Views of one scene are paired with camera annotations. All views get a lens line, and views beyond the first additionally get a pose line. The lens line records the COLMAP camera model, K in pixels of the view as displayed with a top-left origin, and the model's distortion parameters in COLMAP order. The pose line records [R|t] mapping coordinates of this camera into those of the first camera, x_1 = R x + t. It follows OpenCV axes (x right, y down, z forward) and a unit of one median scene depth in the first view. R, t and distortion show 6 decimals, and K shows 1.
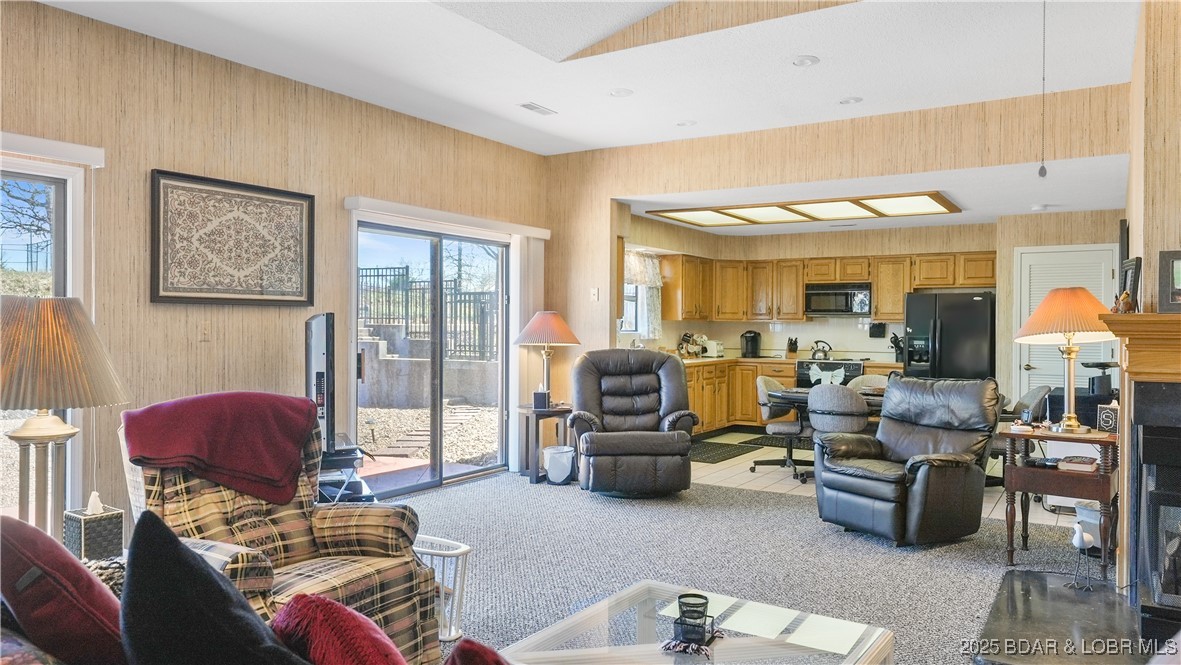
lens RADIAL K [[825.4, 0, 591.4], [0, 825.4, 328.8], [0, 0, 1]] dist [0.003792, 0.001482]
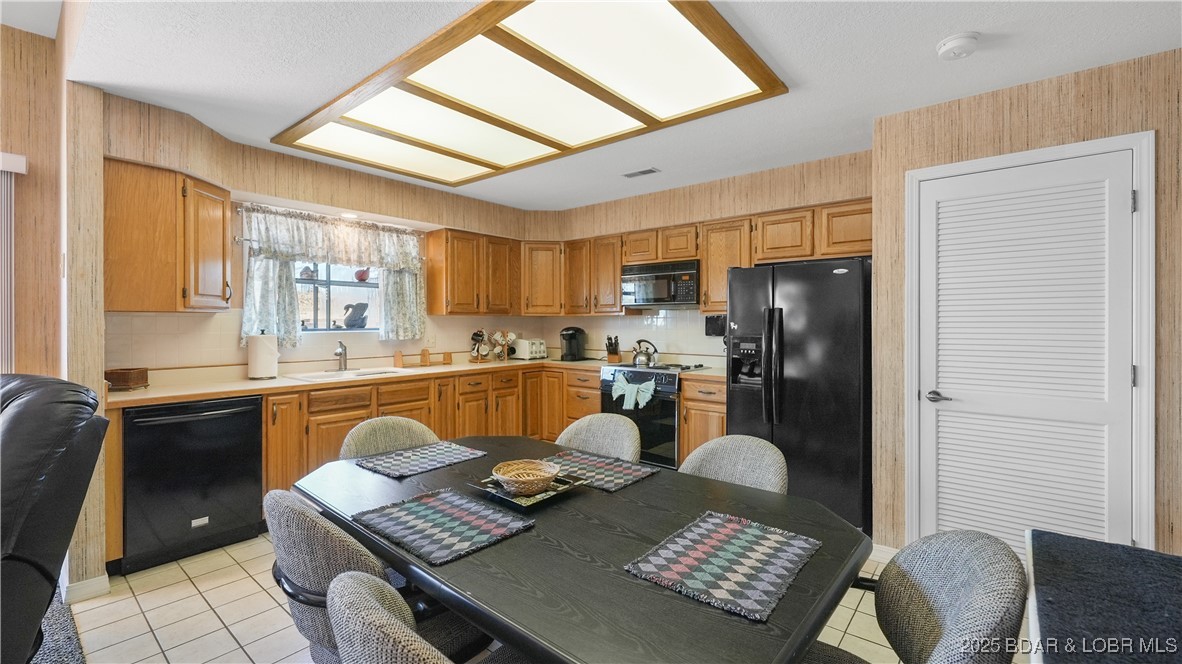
lens RADIAL K [[491.9, 0, 590.7], [0, 491.9, 323.1], [0, 0, 1]] dist [-0.000788, -0.000143]
pose [[0.991229, -0.007745, -0.131927, 0.433994], [0.007670, 0.999970, -0.001081, -0.001645], [0.131931, 0.000059, 0.991259, 0.813188]]
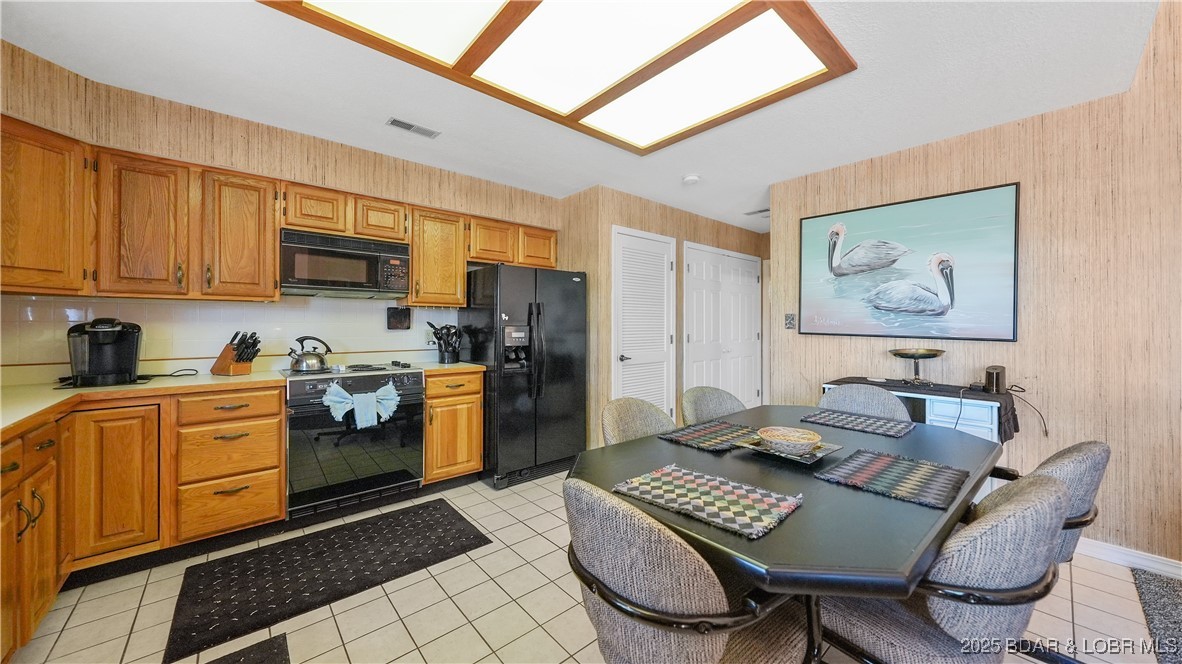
lens RADIAL K [[413.3, 0, 595.9], [0, 413.3, 320.7], [0, 0, 1]] dist [-0.002472, 0.000181]
pose [[0.280939, 0.002163, 0.959723, 0.098343], [0.004112, 0.999986, -0.003458, 0.008044], [-0.959717, 0.004918, 0.280926, 1.105620]]
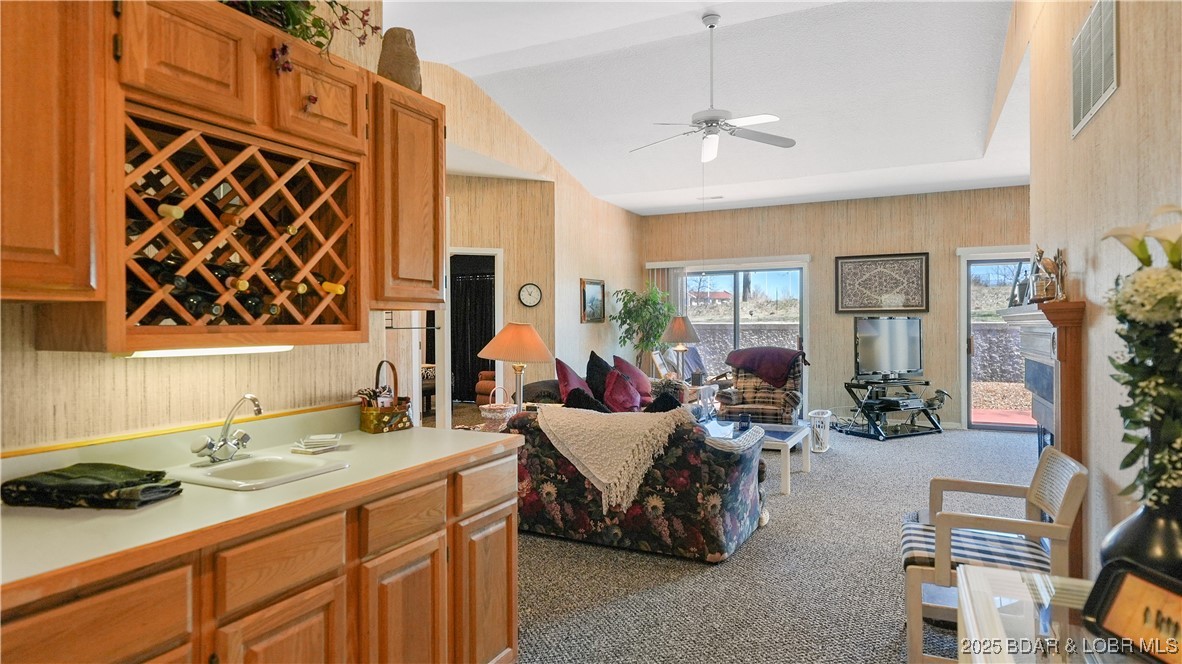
lens RADIAL K [[655.2, 0, 598.5], [0, 655.2, 330.2], [0, 0, 1]] dist [0.003863, 0.000679]
pose [[0.112020, 0.003036, -0.993701, 0.859132], [0.001020, 0.999994, 0.003170, 0.006663], [0.993705, -0.001369, 0.112016, 0.081119]]
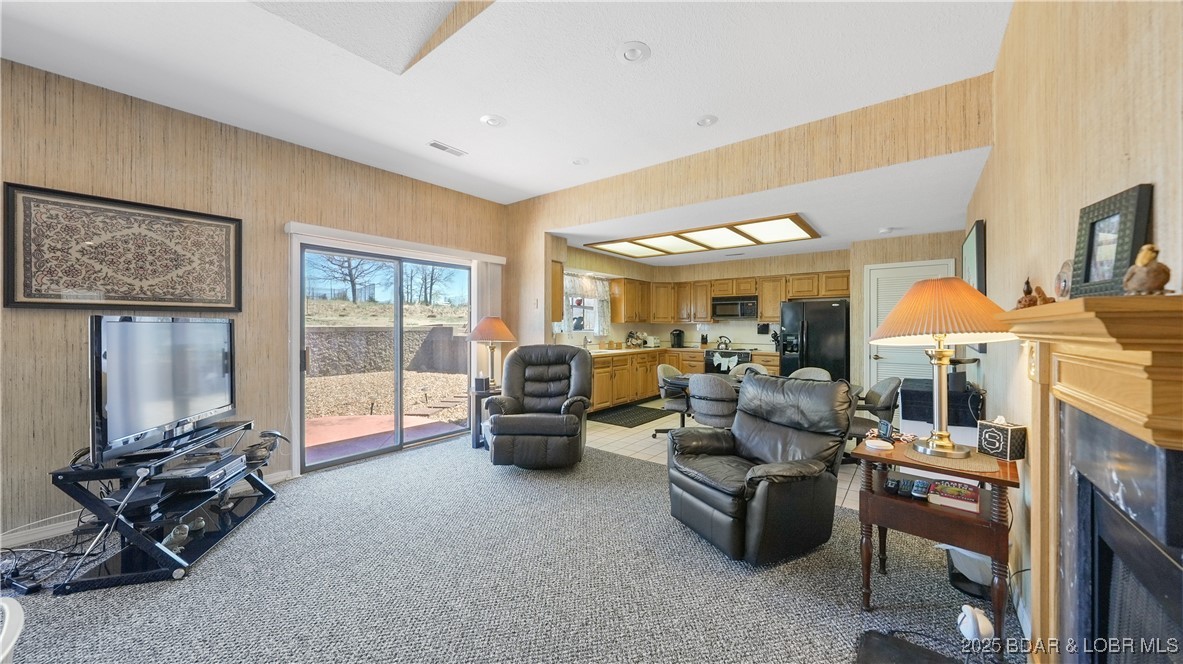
lens RADIAL K [[411.3, 0, 593.0], [0, 411.3, 325.7], [0, 0, 1]] dist [-0.003016, 0.000105]
pose [[0.994207, -0.005155, -0.107361, 0.191279], [0.004561, 0.999973, -0.005775, -0.001443], [0.107388, 0.005252, 0.994203, 0.382797]]
